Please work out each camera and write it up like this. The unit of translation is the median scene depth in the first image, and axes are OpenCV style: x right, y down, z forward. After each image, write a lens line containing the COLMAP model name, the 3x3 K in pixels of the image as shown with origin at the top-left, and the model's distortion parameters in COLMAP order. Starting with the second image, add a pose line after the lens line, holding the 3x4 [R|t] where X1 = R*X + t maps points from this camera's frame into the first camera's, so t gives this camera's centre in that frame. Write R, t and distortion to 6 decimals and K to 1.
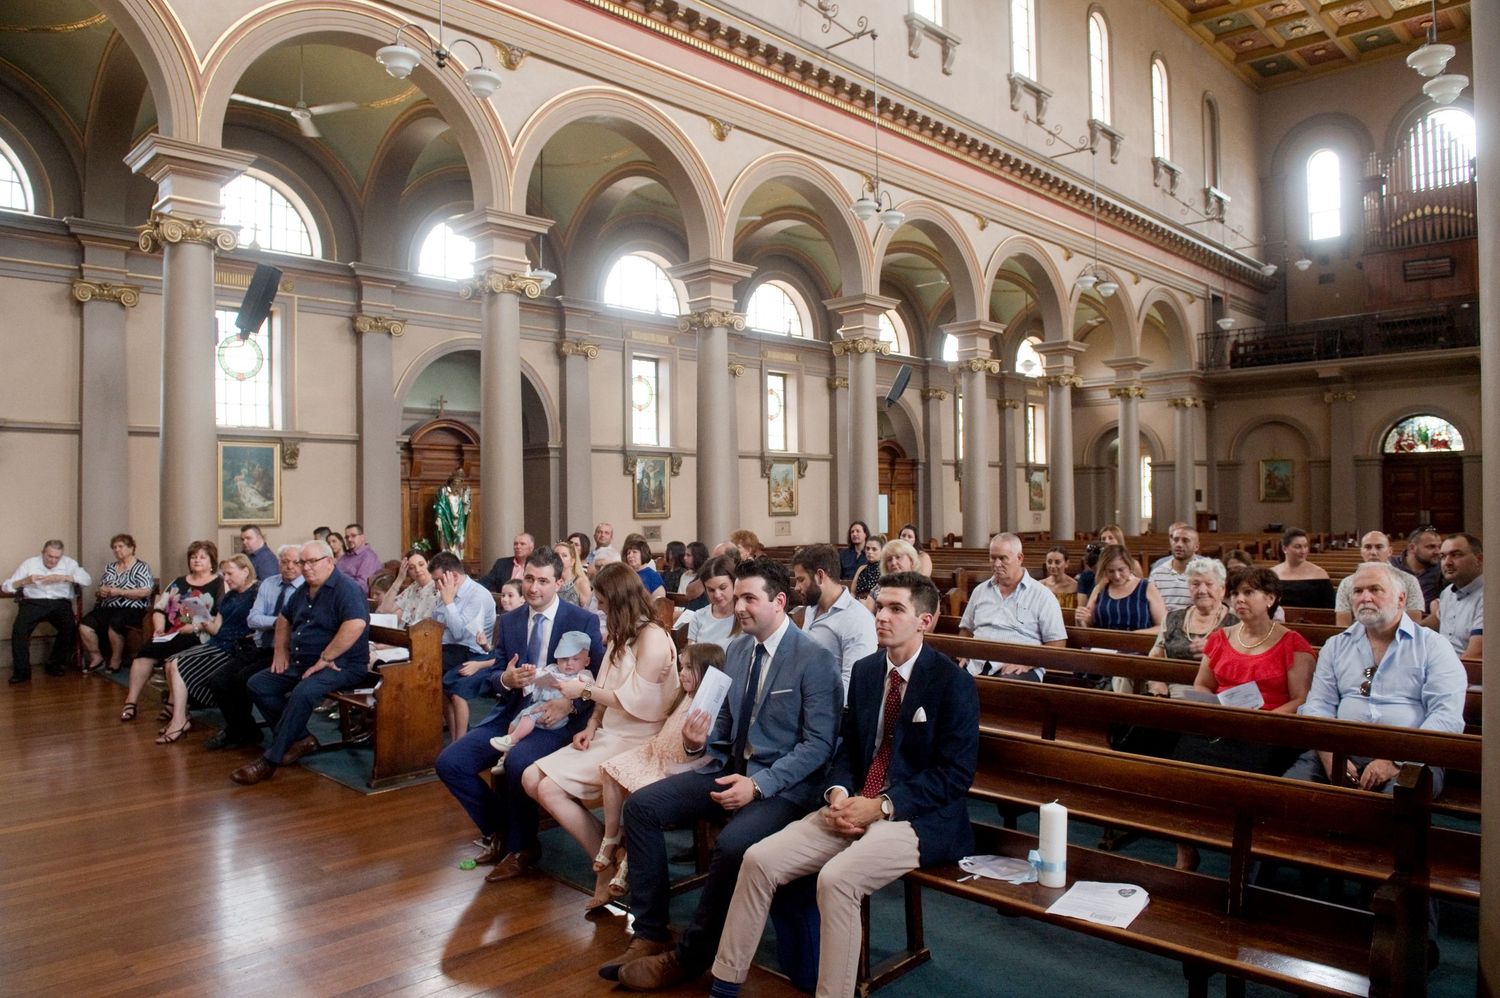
lens RADIAL K [[1020.2, 0, 750.0], [0, 1020.2, 499.0], [0, 0, 1]] dist [-0.053942, -0.003247]
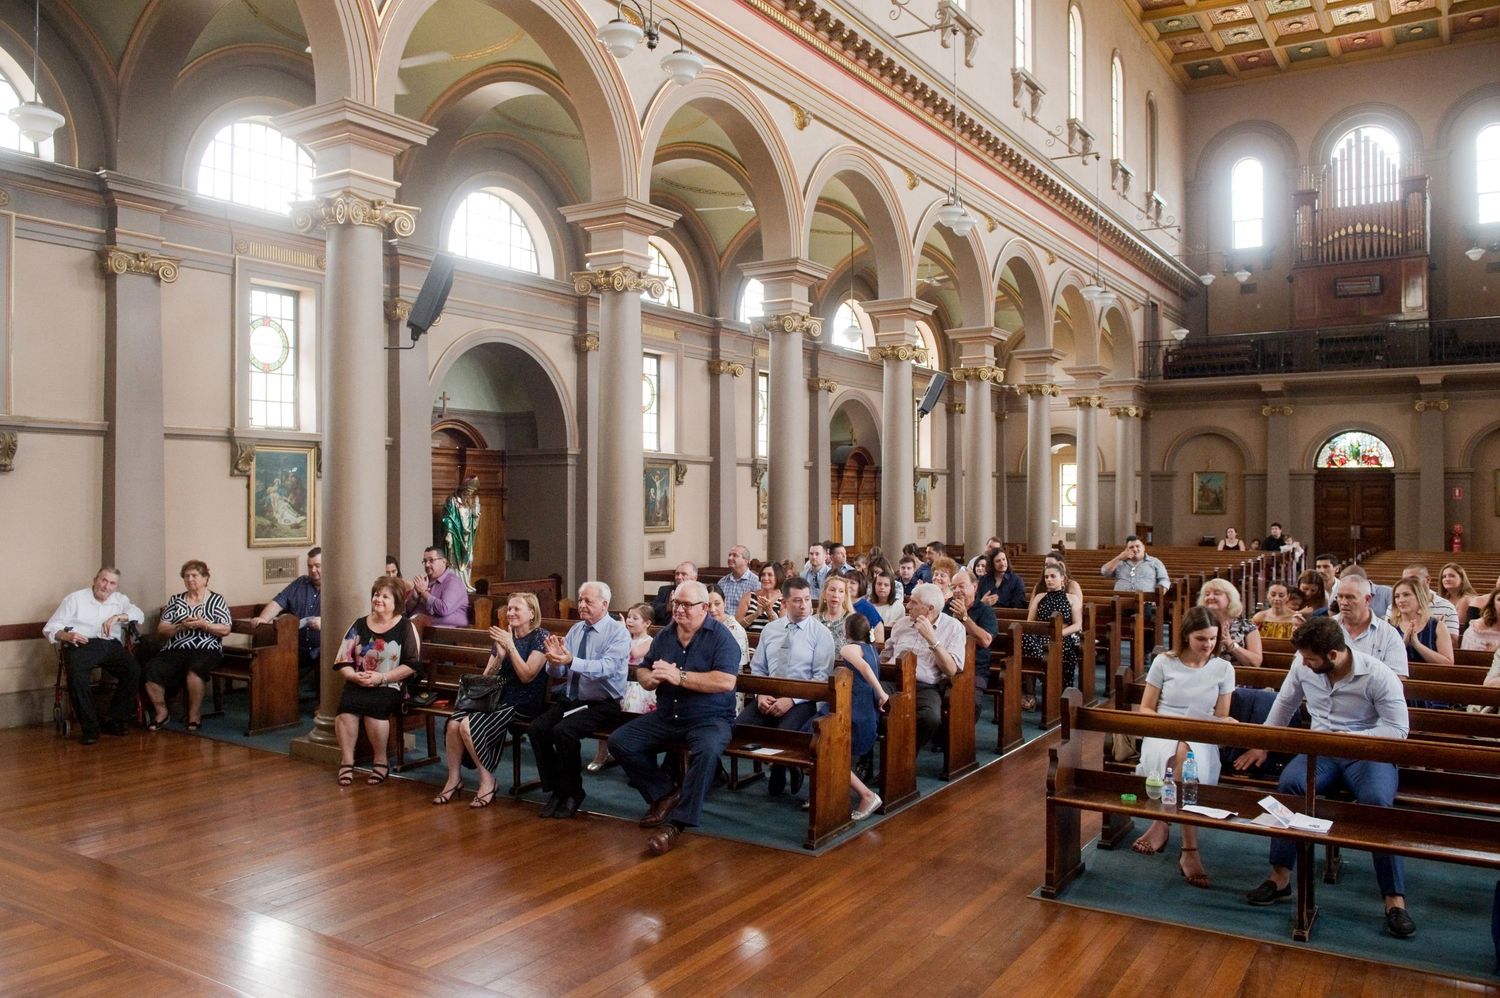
lens RADIAL K [[1148.3, 0, 750.0], [0, 1148.3, 499.0], [0, 0, 1]] dist [-0.037185, 0.001174]
pose [[0.978622, 0.012404, 0.205293, -0.167365], [-0.013602, 0.999898, 0.004424, -0.012059], [-0.205217, -0.007122, 0.978691, -0.009334]]
